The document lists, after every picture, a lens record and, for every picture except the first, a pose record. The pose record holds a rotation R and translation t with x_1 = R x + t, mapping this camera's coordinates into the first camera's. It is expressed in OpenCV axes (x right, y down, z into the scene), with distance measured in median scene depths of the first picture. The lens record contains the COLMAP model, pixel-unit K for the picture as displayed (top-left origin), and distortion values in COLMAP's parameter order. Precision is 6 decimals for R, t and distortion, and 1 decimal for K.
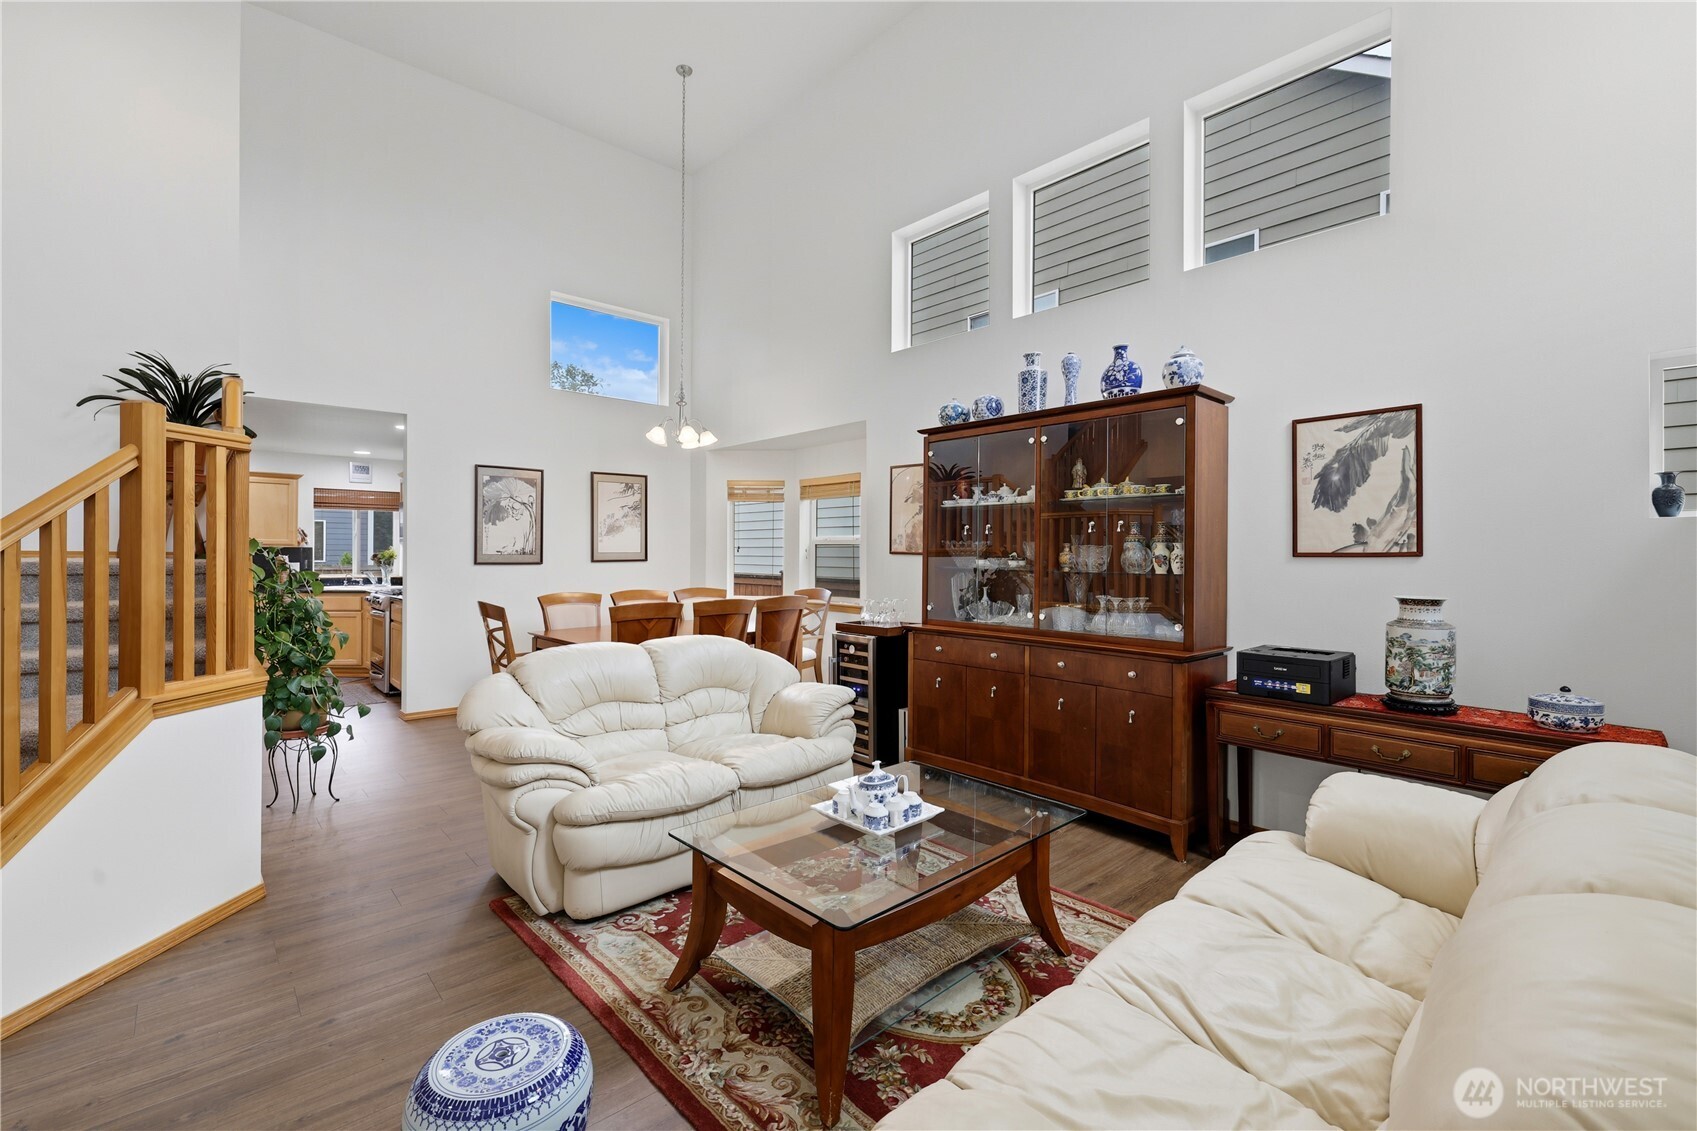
lens RADIAL K [[729.3, 0, 846.1], [0, 729.3, 559.0], [0, 0, 1]] dist [-0.000267, -0.000253]
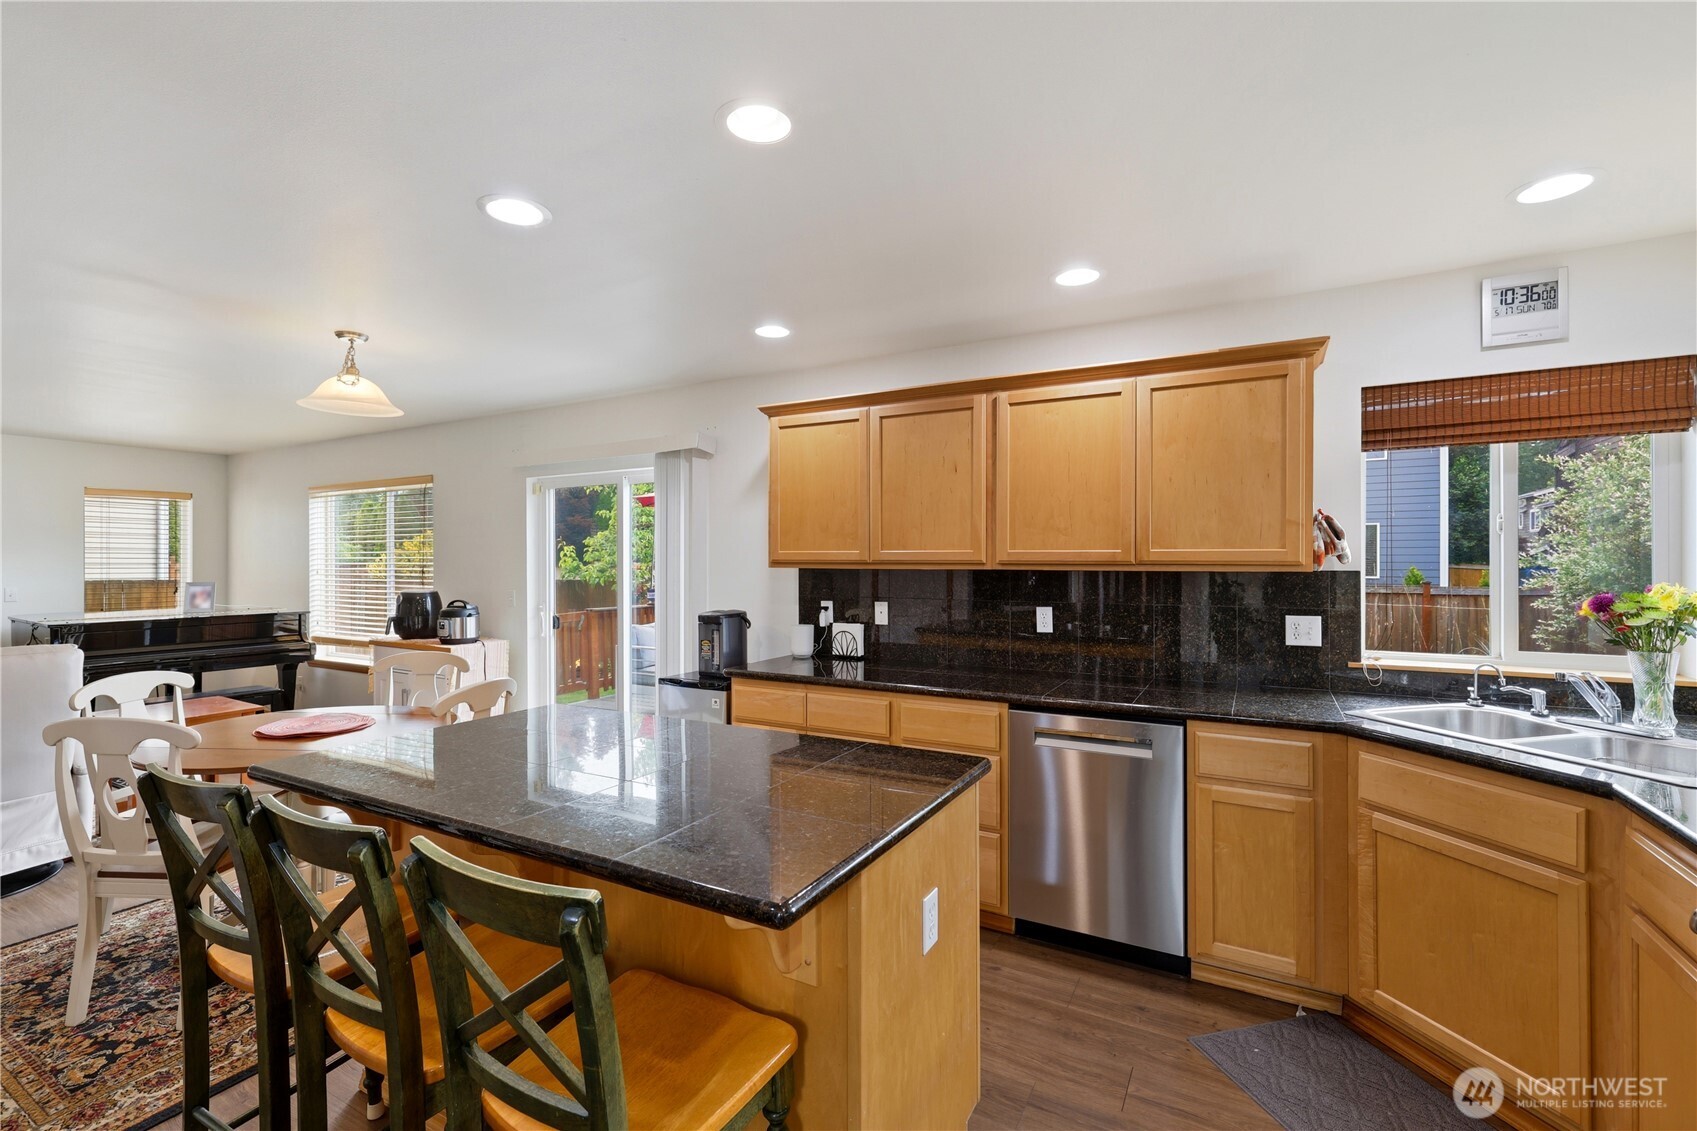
lens RADIAL K [[729.3, 0, 846.1], [0, 729.3, 559.0], [0, 0, 1]] dist [-0.000267, -0.000253]
pose [[0.313456, -0.015289, -0.949480, -0.588628], [0.000891, 0.999875, -0.015806, -0.019105], [0.949602, 0.004108, 0.313430, 0.809493]]
